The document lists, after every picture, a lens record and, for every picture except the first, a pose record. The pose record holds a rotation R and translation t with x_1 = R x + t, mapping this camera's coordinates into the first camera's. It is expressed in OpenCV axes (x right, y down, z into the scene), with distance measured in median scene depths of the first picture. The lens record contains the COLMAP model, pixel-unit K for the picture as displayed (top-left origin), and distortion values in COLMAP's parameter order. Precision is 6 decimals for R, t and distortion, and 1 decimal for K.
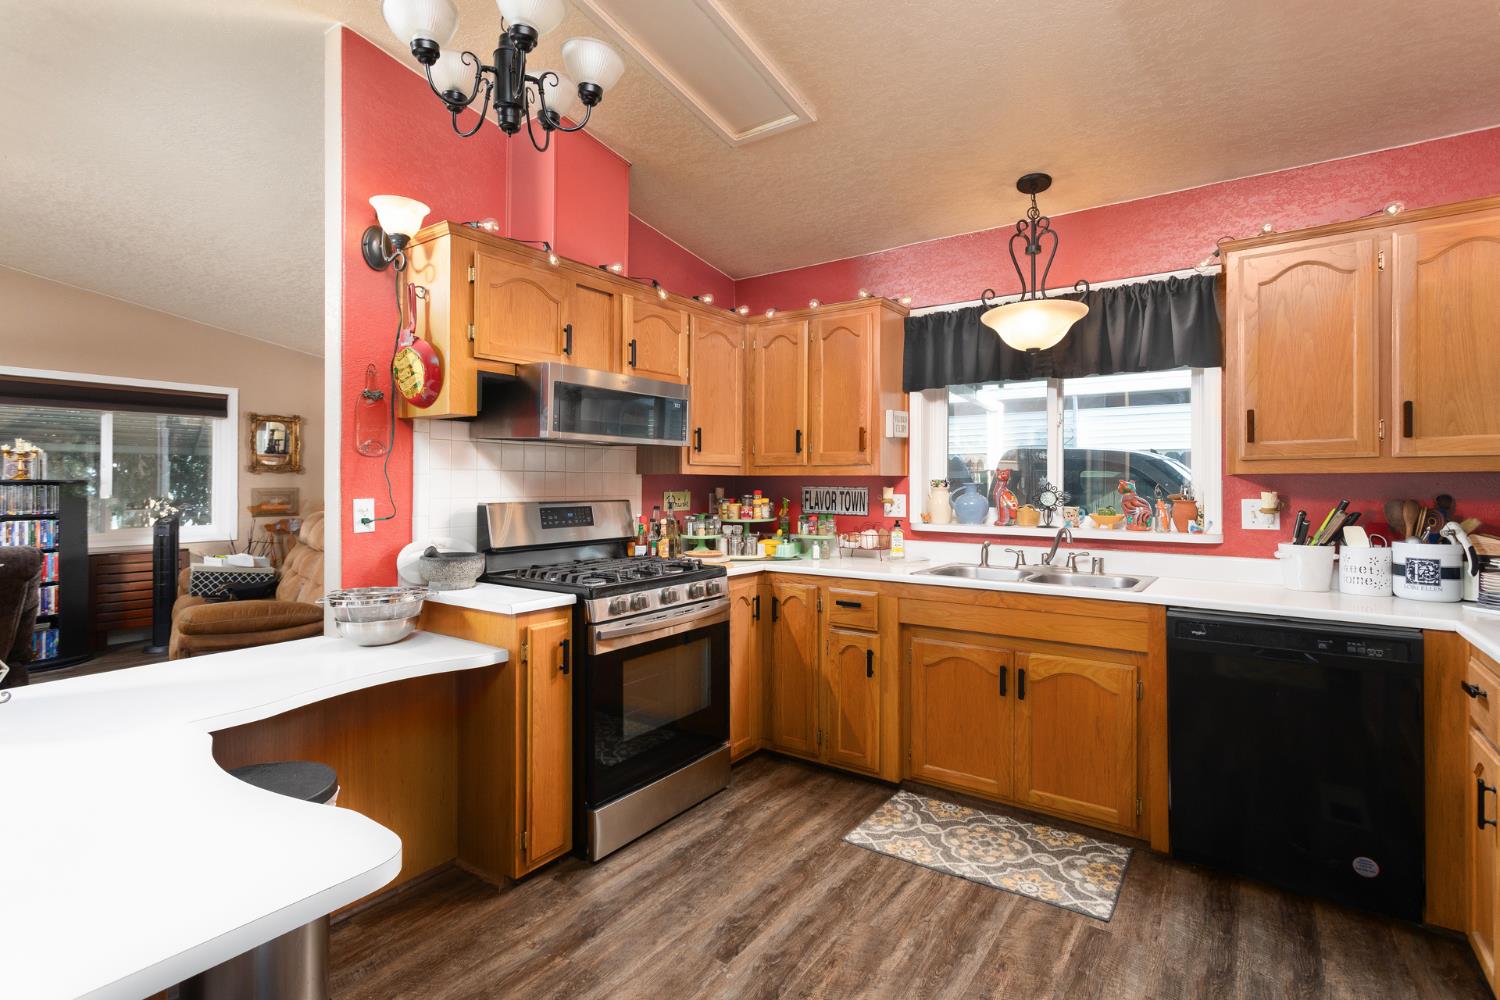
lens RADIAL K [[724.0, 0, 743.6], [0, 724.0, 479.0], [0, 0, 1]] dist [0.005279, 0.000078]
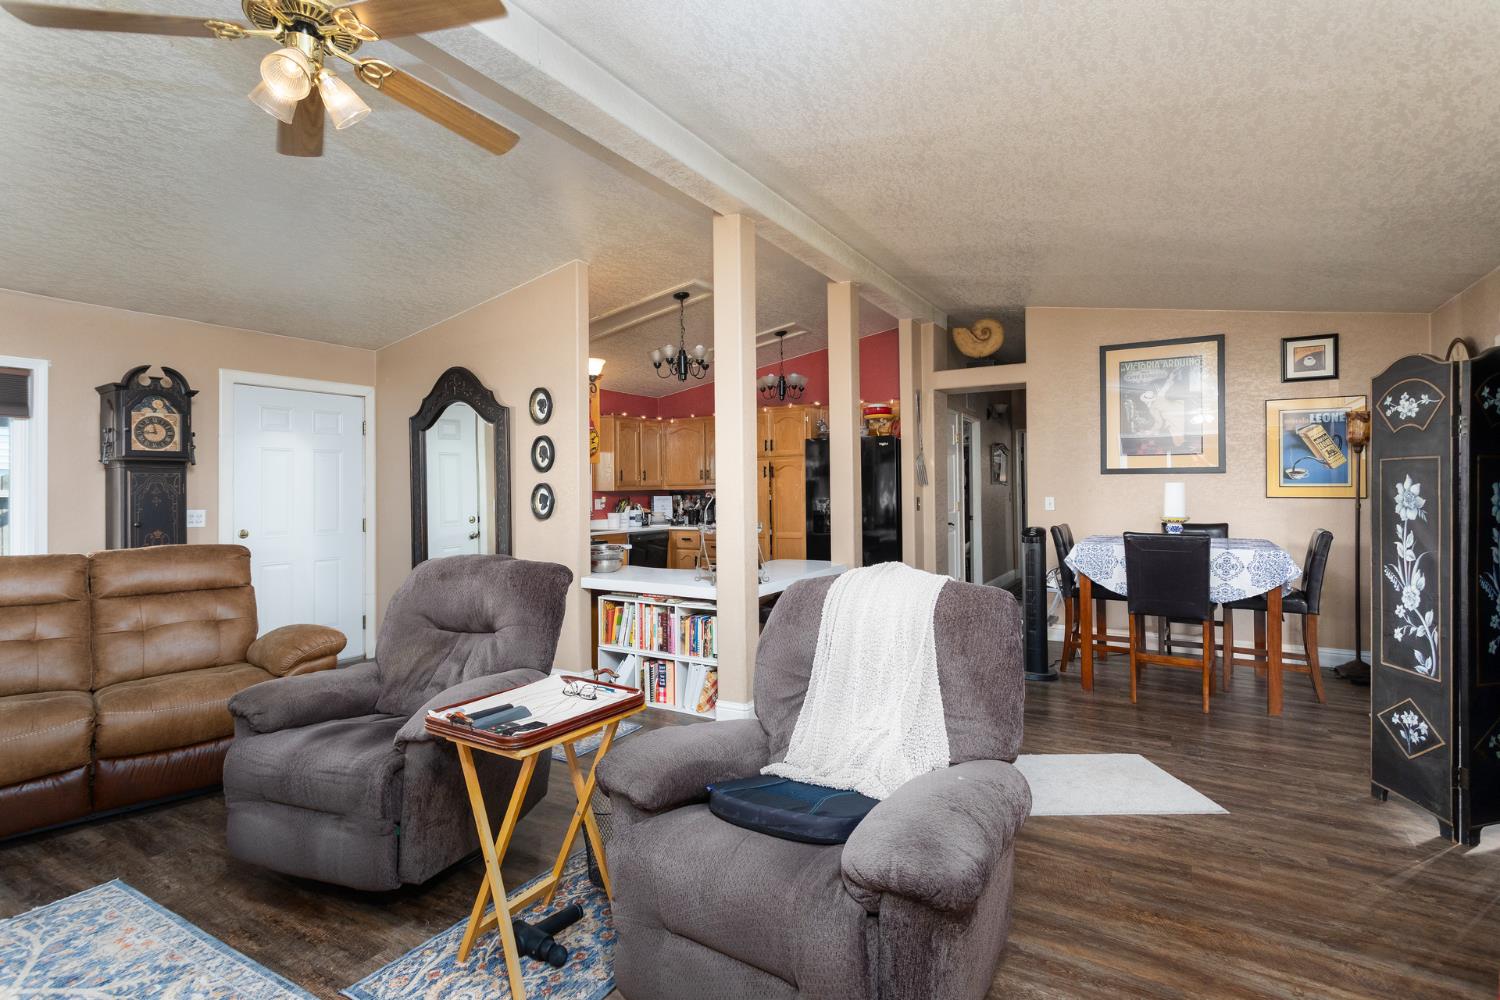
lens RADIAL K [[724.0, 0, 743.6], [0, 724.0, 479.0], [0, 0, 1]] dist [0.005279, 0.000078]
pose [[-0.087739, 0.012852, 0.996061, -2.390263], [0.004985, 0.999910, -0.012462, -0.014445], [-0.996131, 0.003872, -0.087796, 0.719316]]
